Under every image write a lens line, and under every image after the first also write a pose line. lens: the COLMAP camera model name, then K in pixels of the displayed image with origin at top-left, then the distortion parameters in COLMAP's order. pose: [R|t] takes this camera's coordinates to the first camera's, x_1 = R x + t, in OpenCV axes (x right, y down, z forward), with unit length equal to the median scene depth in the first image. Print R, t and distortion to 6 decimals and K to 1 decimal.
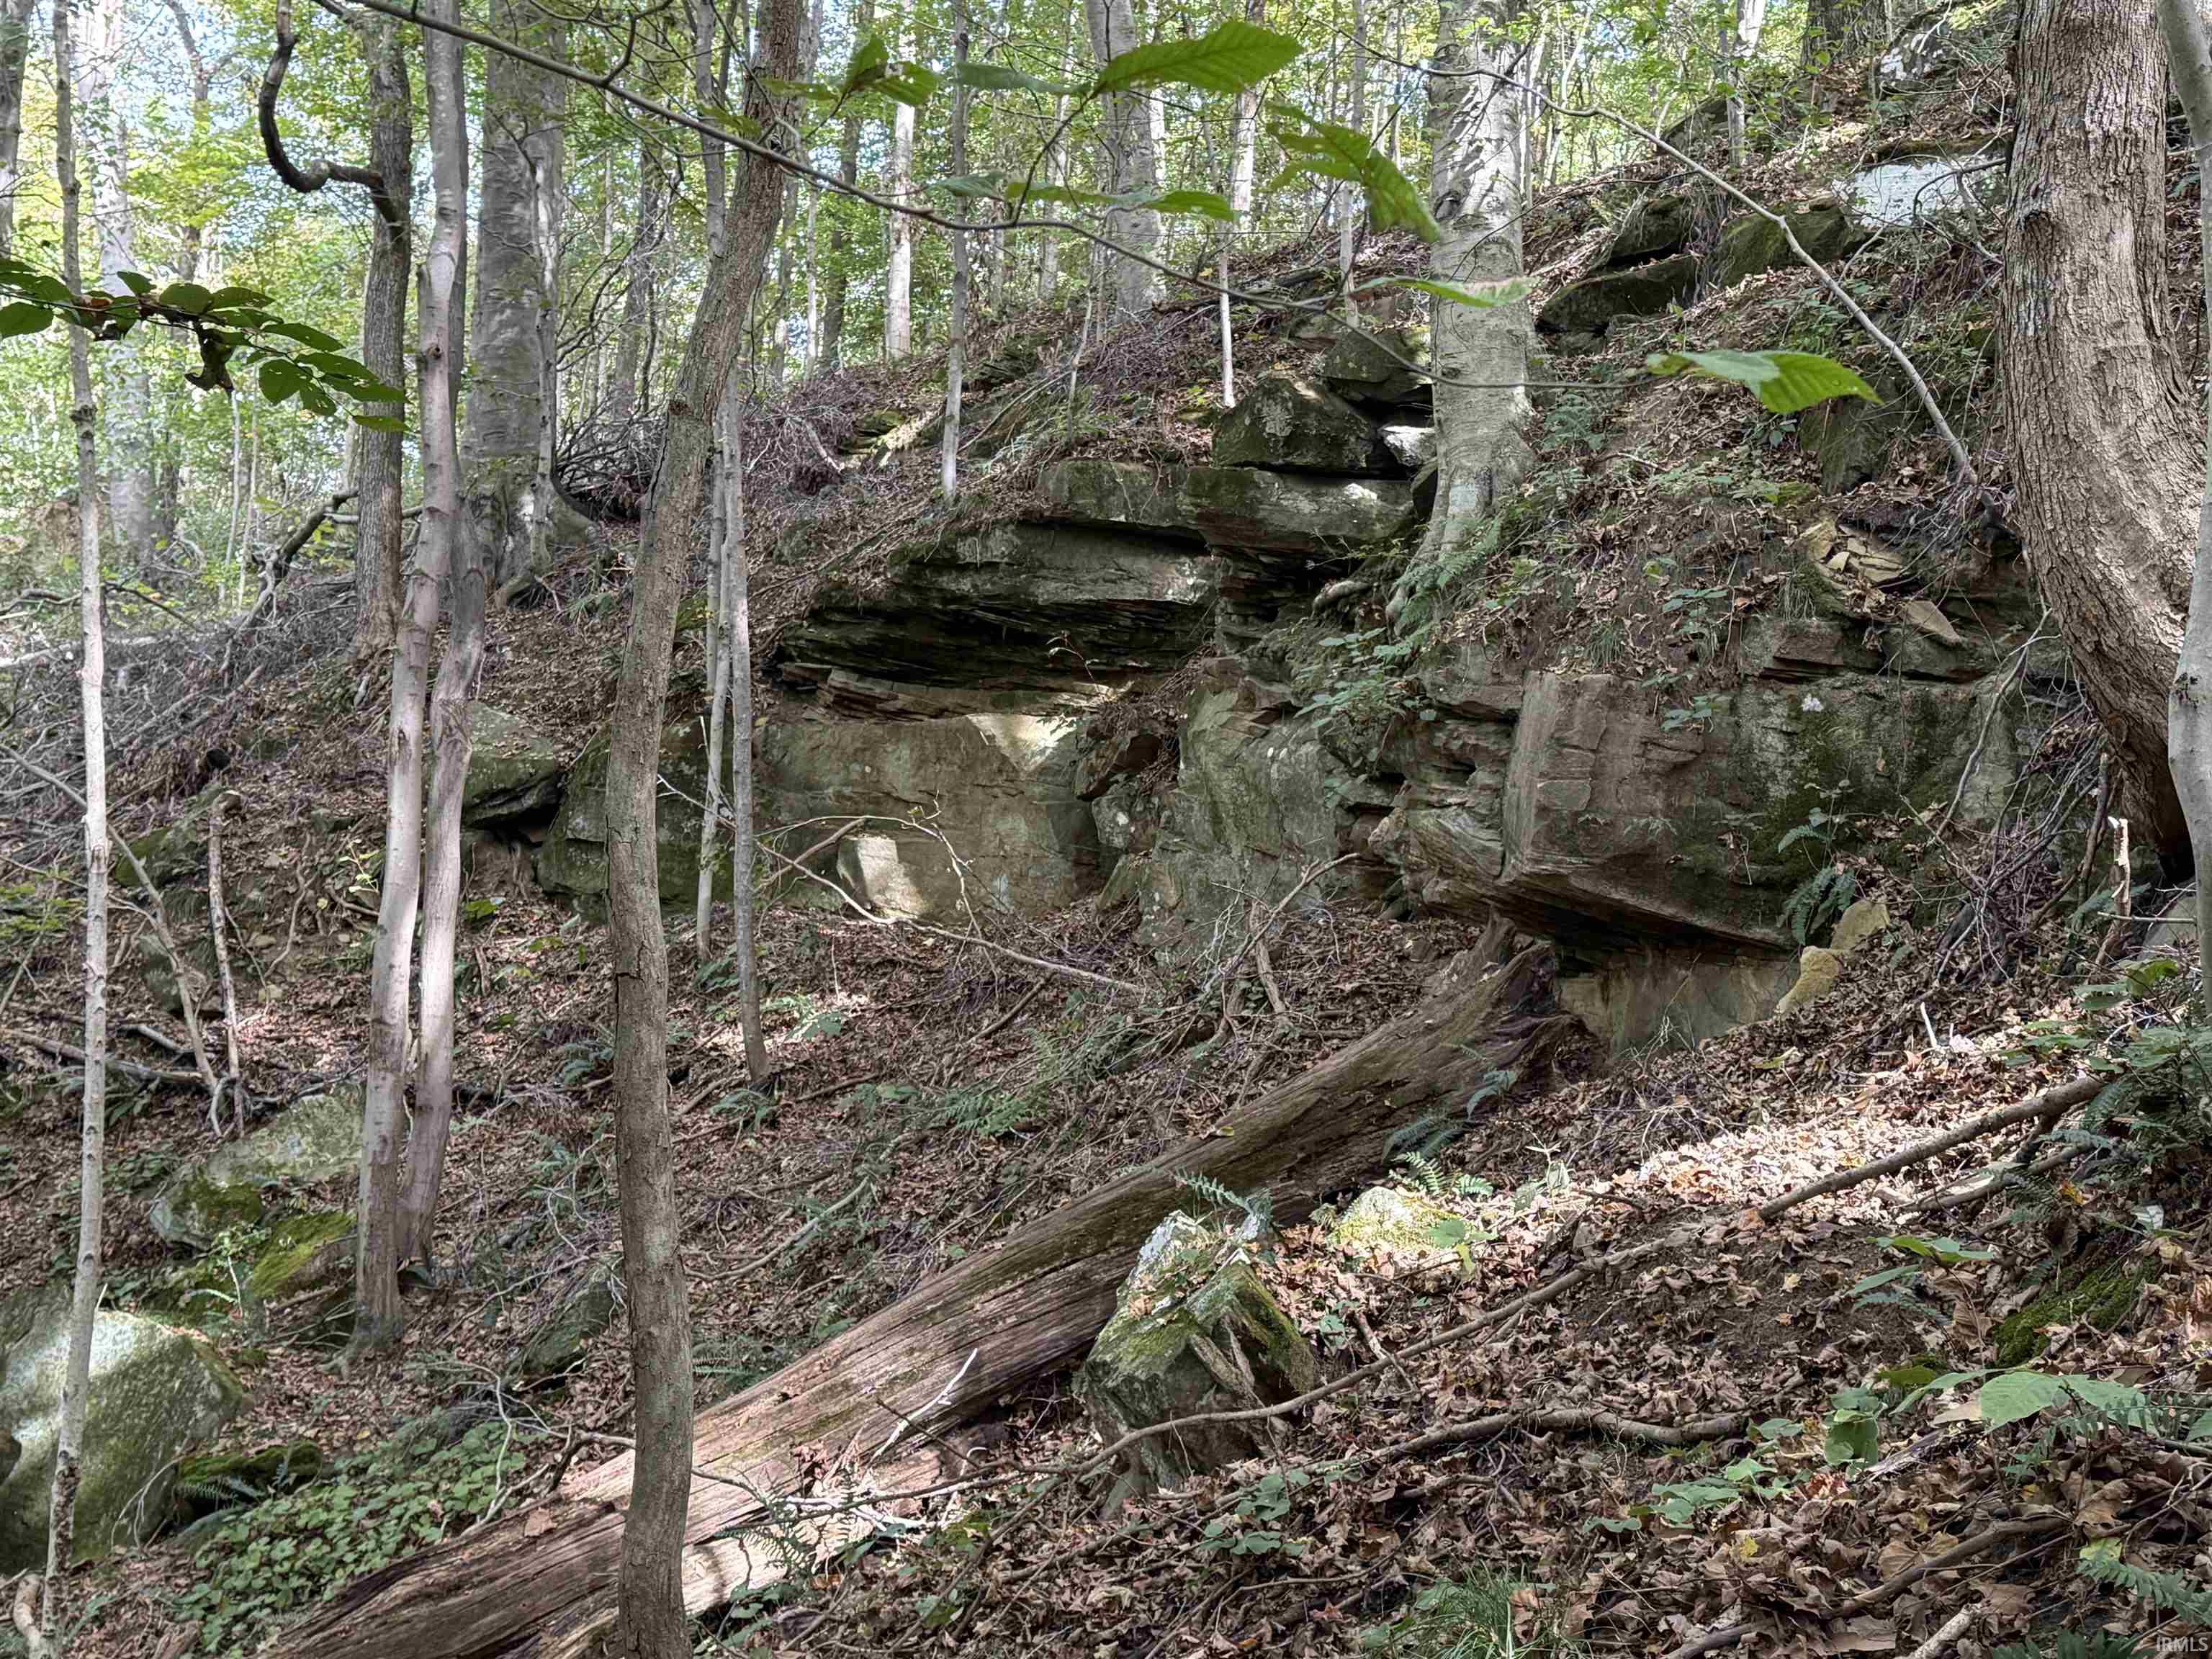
lens RADIAL K [[2885.6, 0, 1112.2], [0, 2885.6, 832.7], [0, 0, 1]] dist [0.147145, 0.000000]
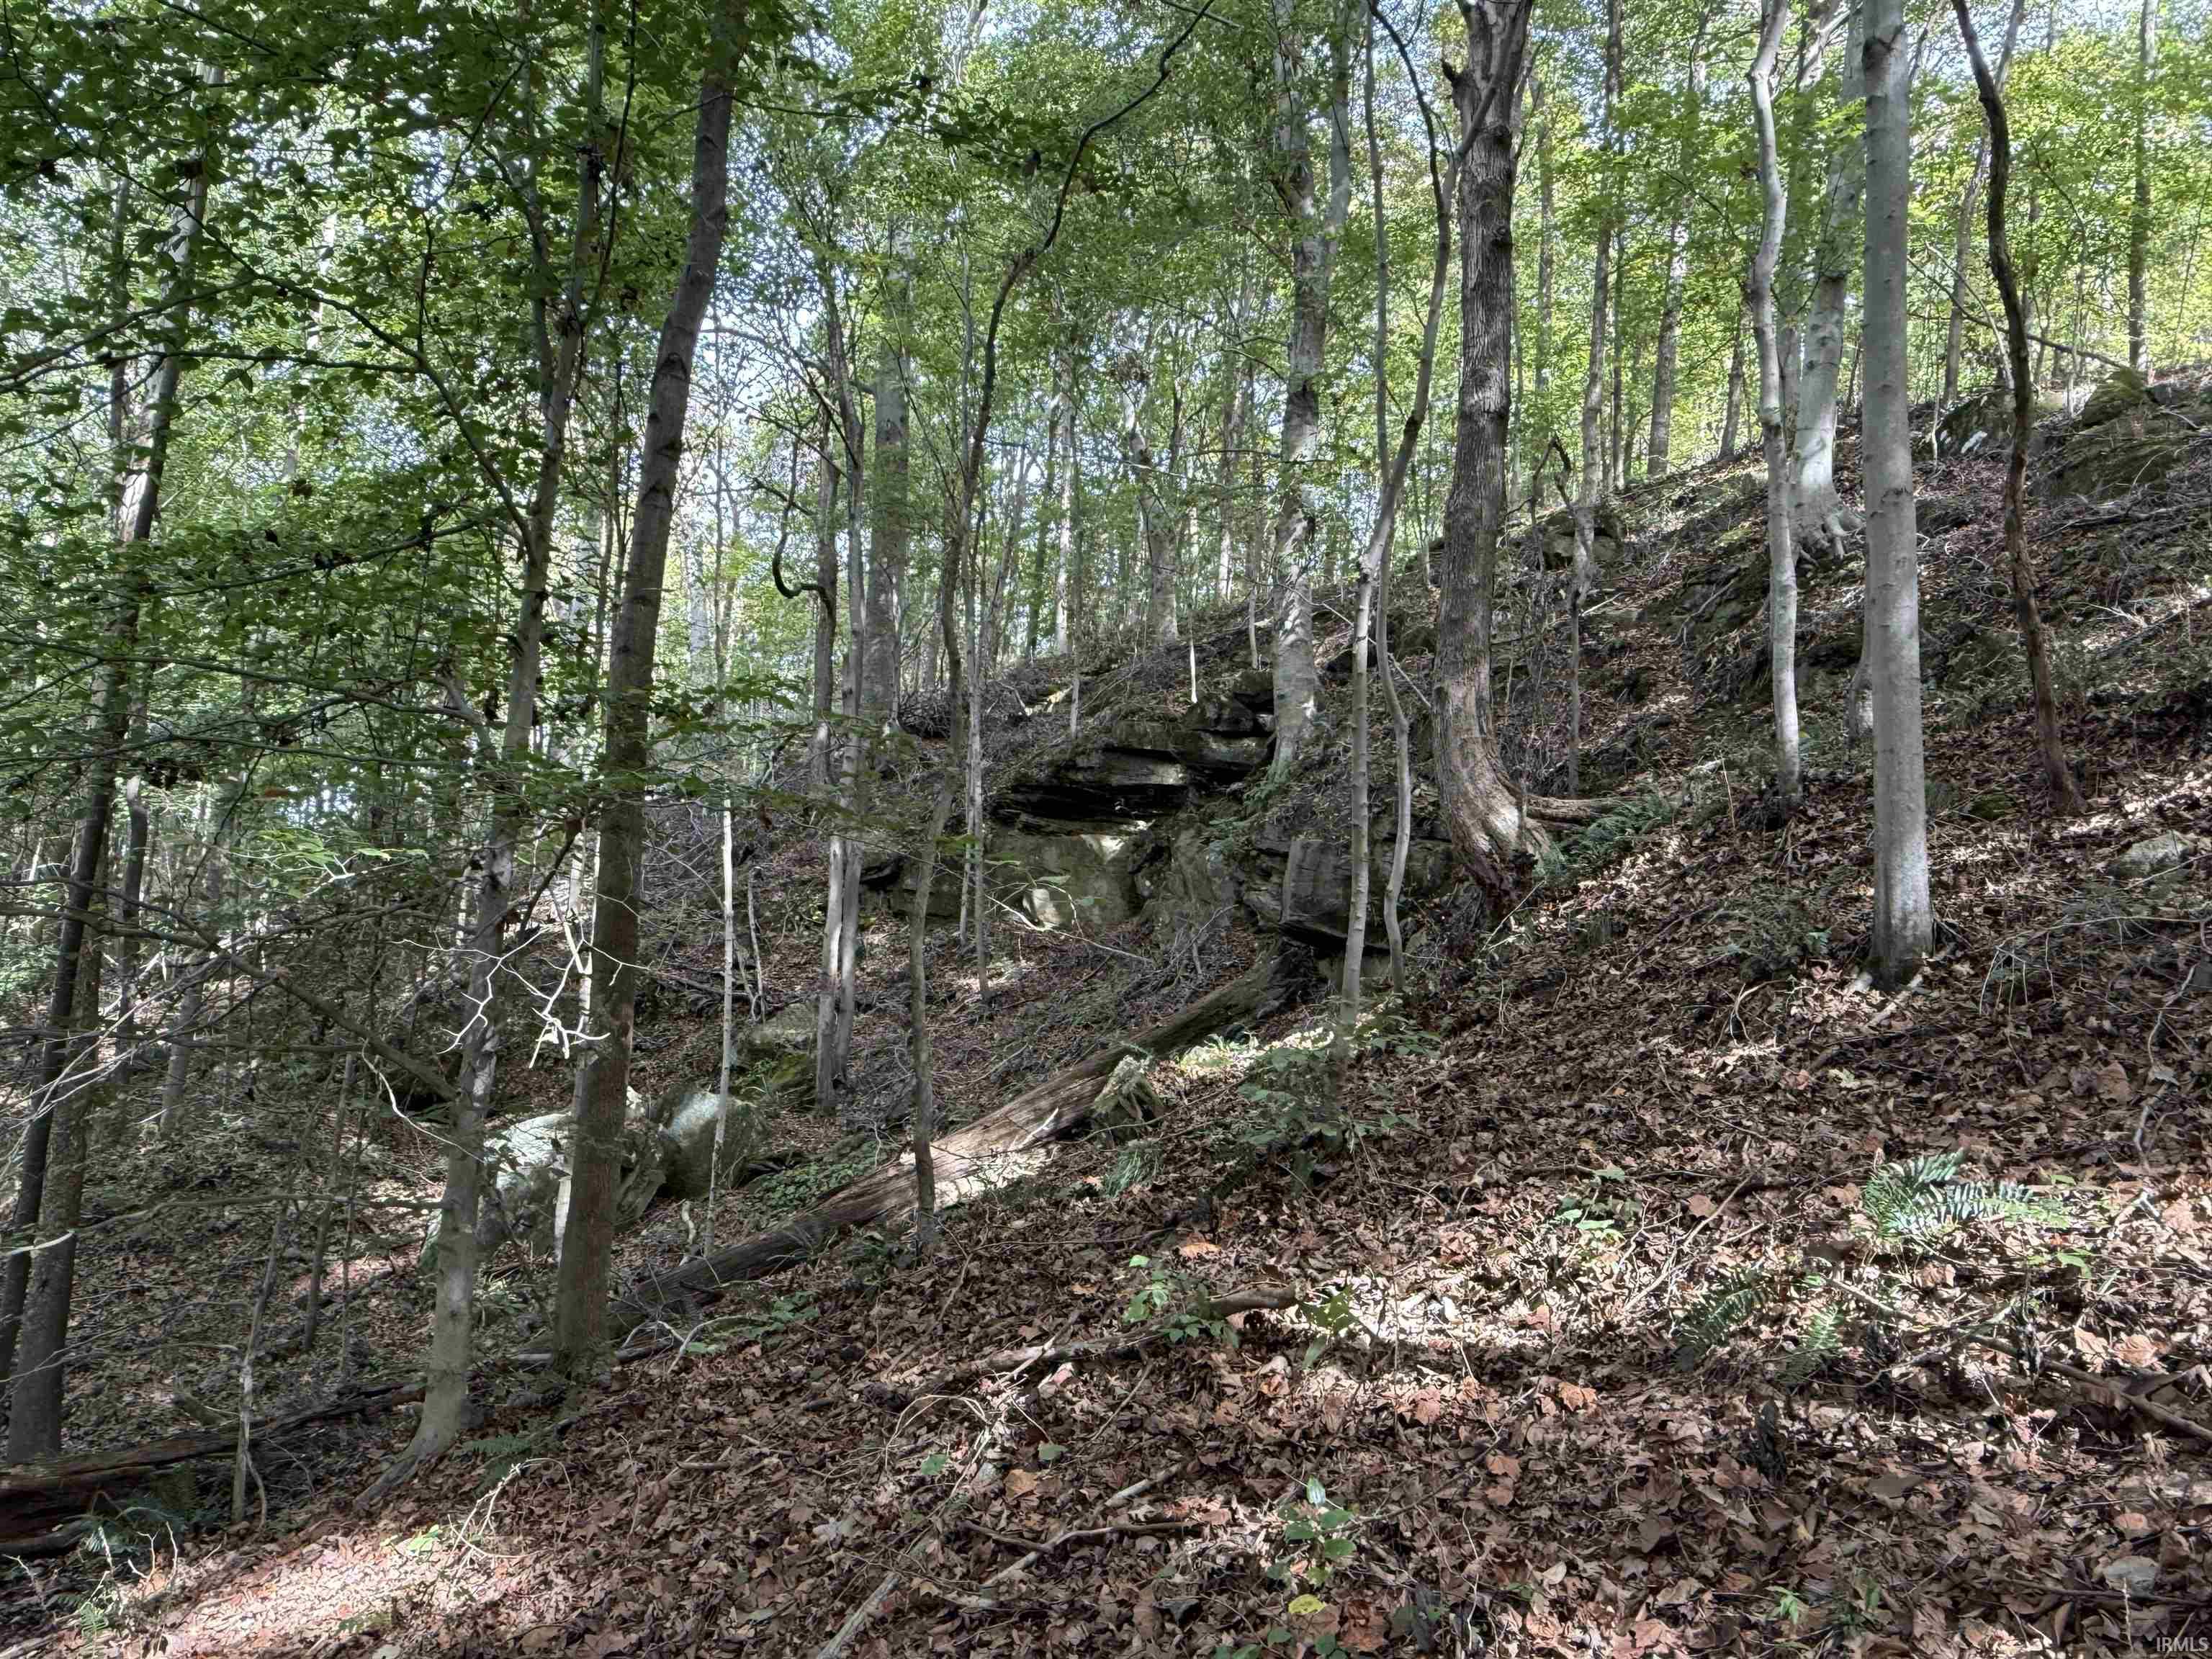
lens RADIAL K [[1549.1, 0, 1101.2], [0, 1549.1, 827.1], [0, 0, 1]] dist [0.001261, 0.000062]
pose [[0.998248, -0.000573, -0.059168, 0.038590], [-0.000669, 0.999780, -0.020954, -0.023138], [0.059167, 0.020957, 0.998028, -0.200907]]
